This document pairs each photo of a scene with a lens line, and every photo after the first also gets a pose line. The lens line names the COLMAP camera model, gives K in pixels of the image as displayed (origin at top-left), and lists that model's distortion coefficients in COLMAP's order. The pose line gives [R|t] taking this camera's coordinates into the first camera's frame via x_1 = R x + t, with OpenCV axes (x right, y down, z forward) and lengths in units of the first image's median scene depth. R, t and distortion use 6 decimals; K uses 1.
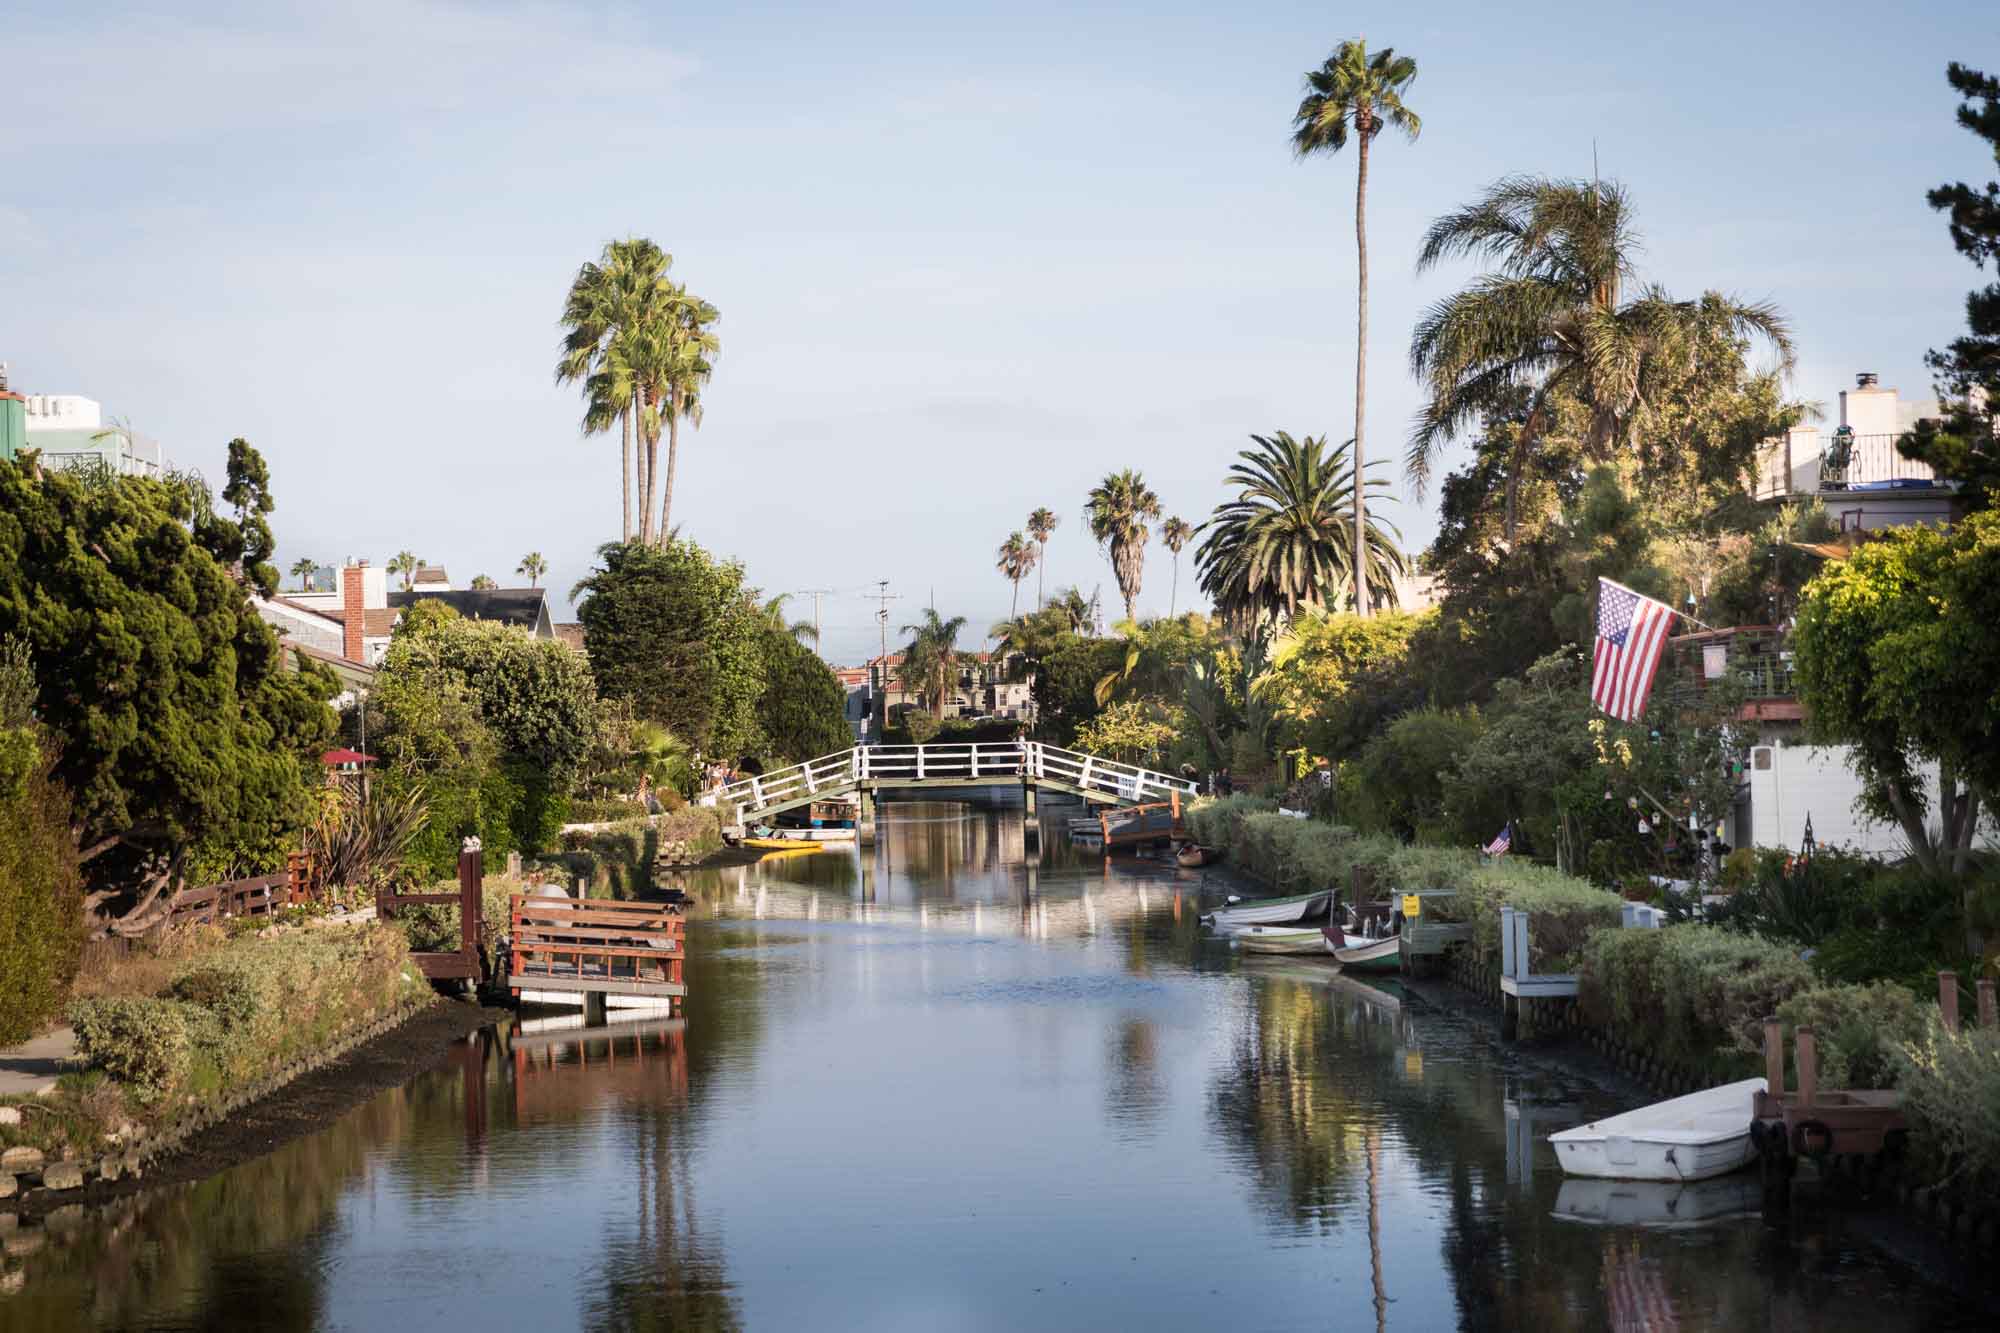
lens RADIAL K [[3386.8, 0, 999.5], [0, 3386.8, 759.8], [0, 0, 1]] dist [0.155510, -1.006461]
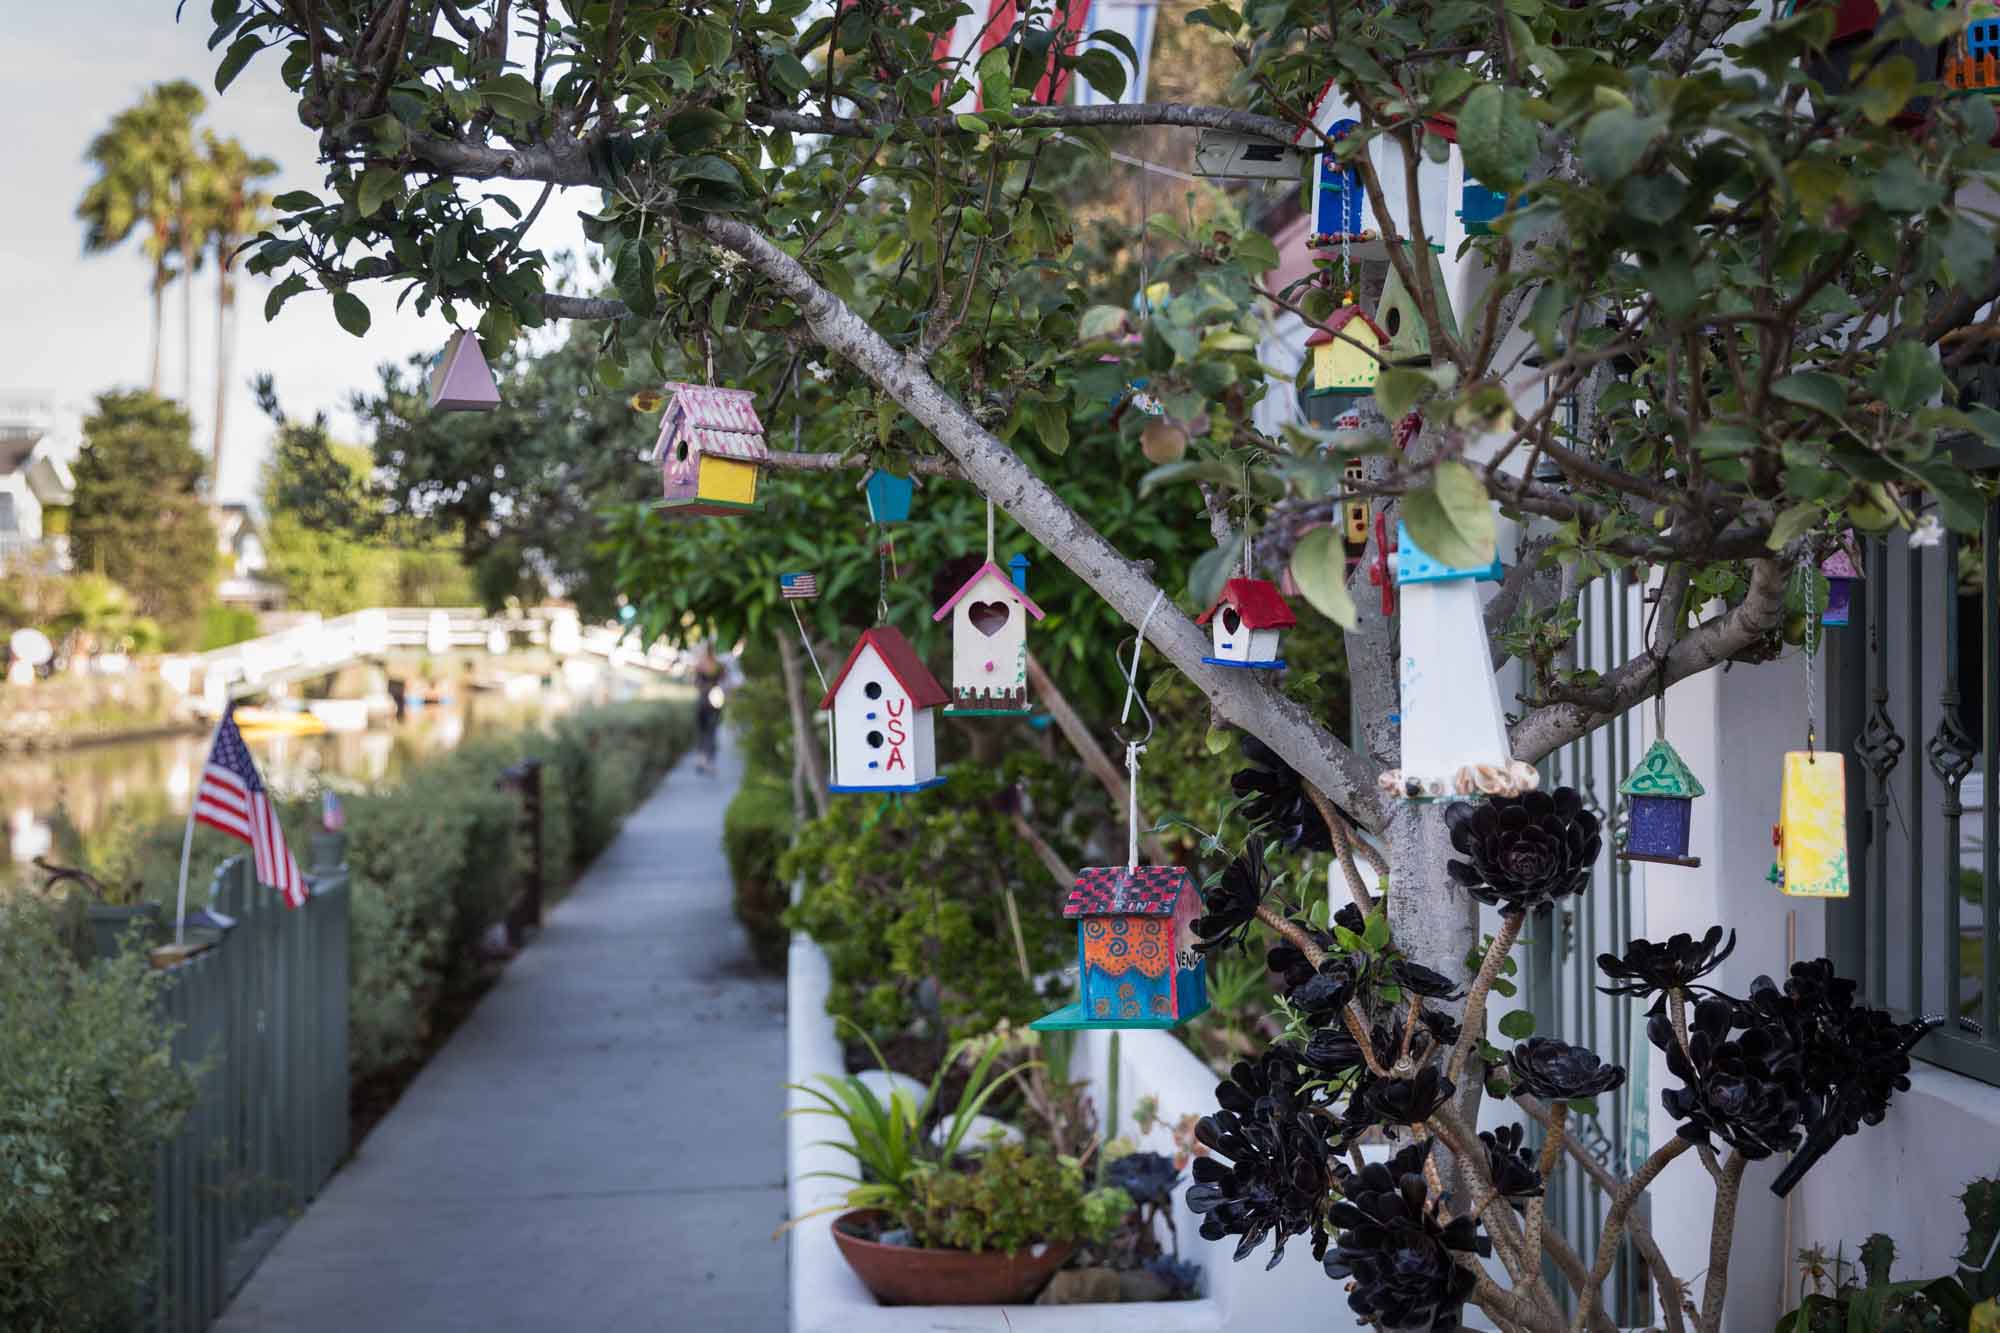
lens RADIAL K [[2626.8, 0, 1000.0], [0, 2626.8, 666.5], [0, 0, 1]] dist [-0.377239, -0.005678]
pose [[0.995091, 0.023220, 0.096197, 0.062486], [-0.023362, 0.999727, 0.000350, 0.006005], [-0.096162, -0.002595, 0.995362, 0.311788]]
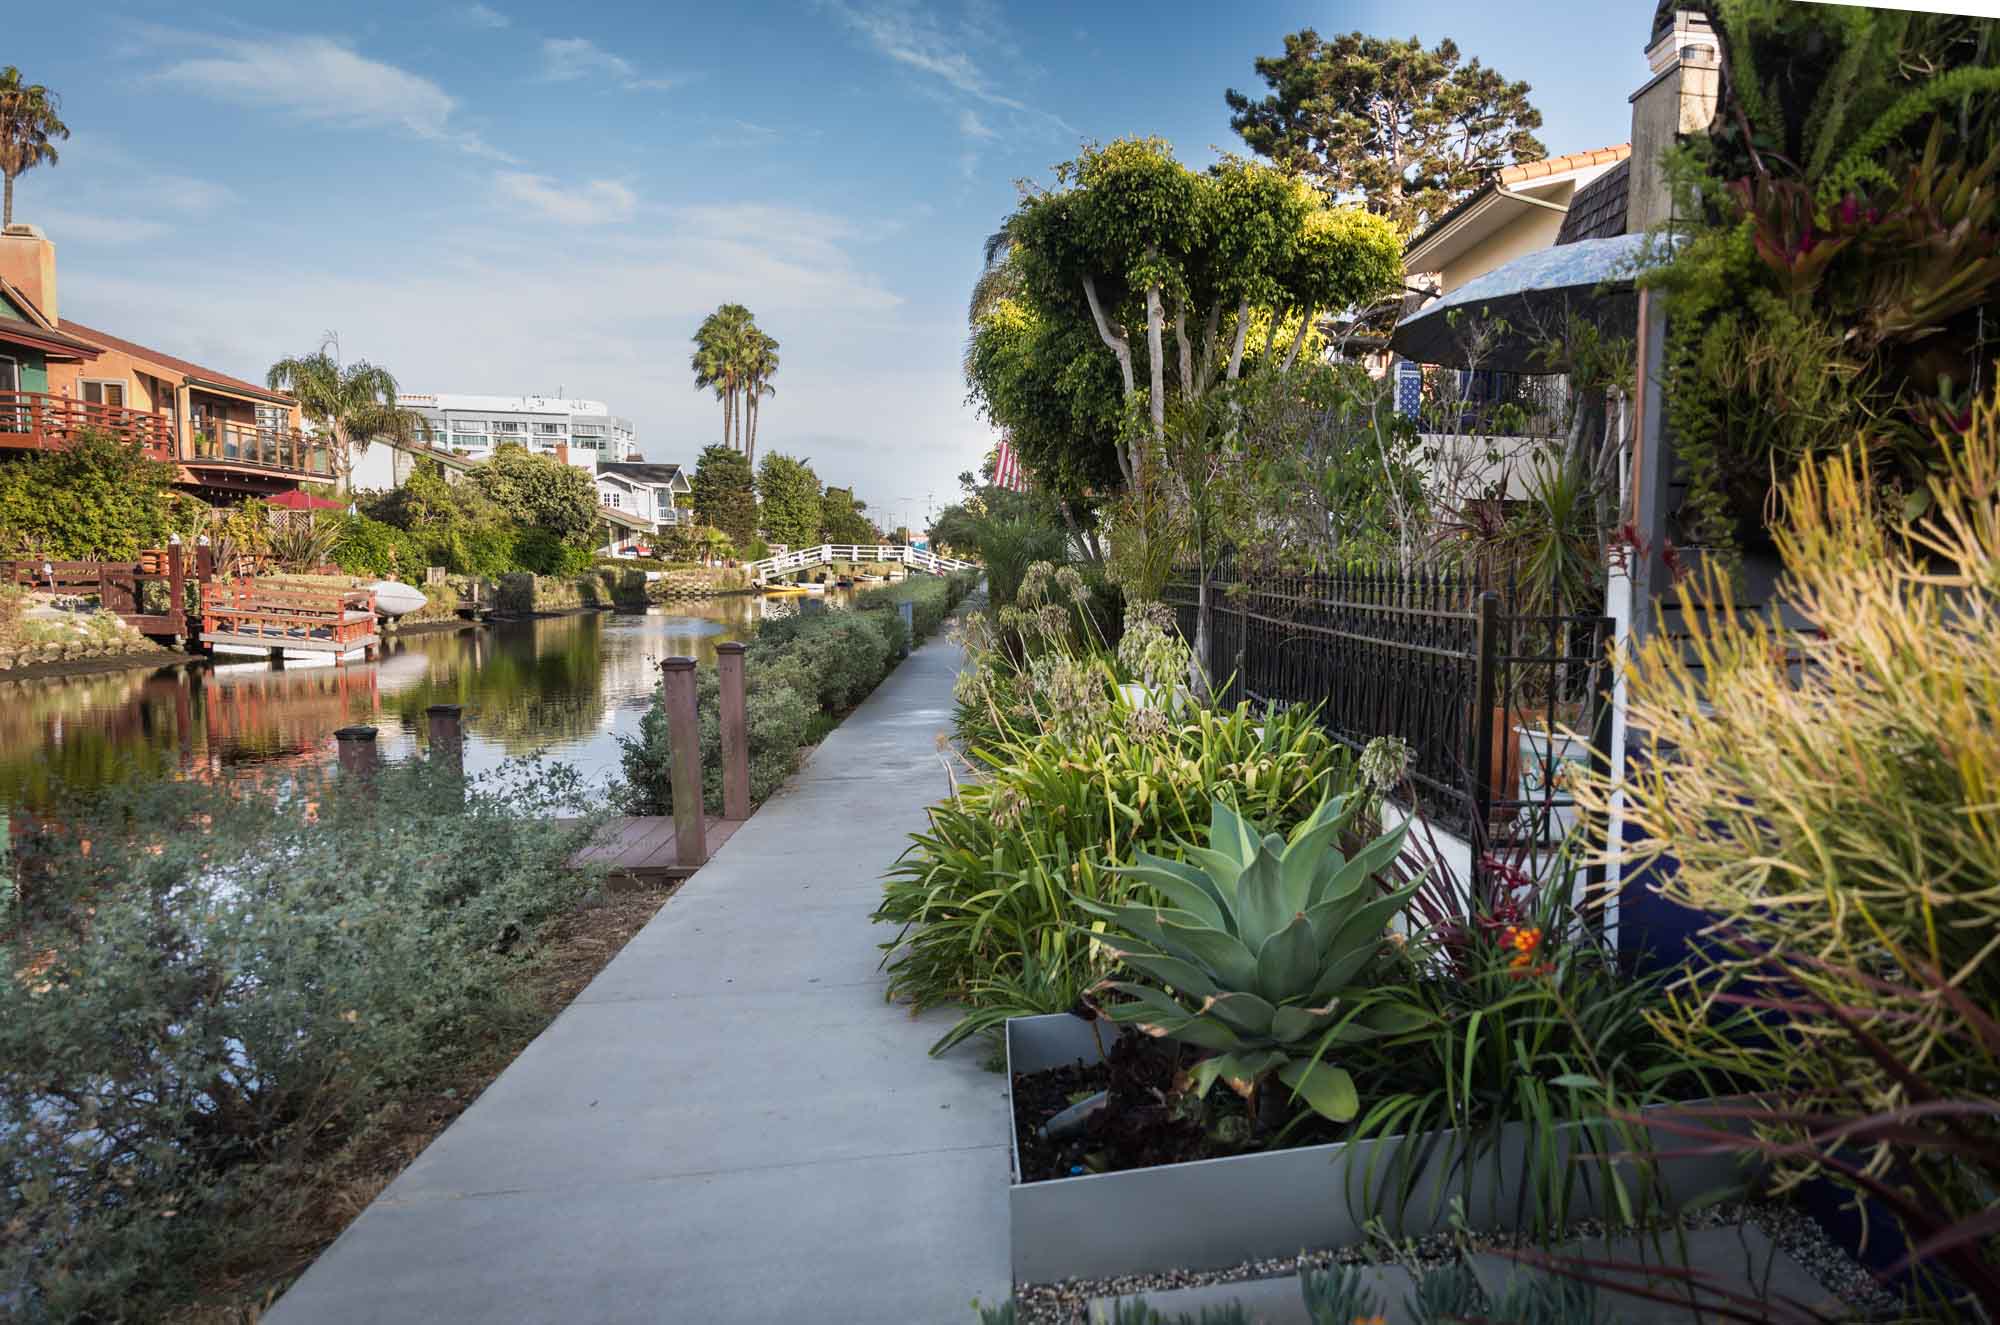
lens RADIAL K [[1343.6, 0, 1000.0], [0, 1343.6, 662.5], [0, 0, 1]] dist [0.000707, 0.000075]
pose [[0.999557, 0.026501, 0.013539, 0.059619], [-0.027371, 0.997262, 0.068698, 0.009779], [-0.011681, -0.069038, 0.997546, 0.151847]]
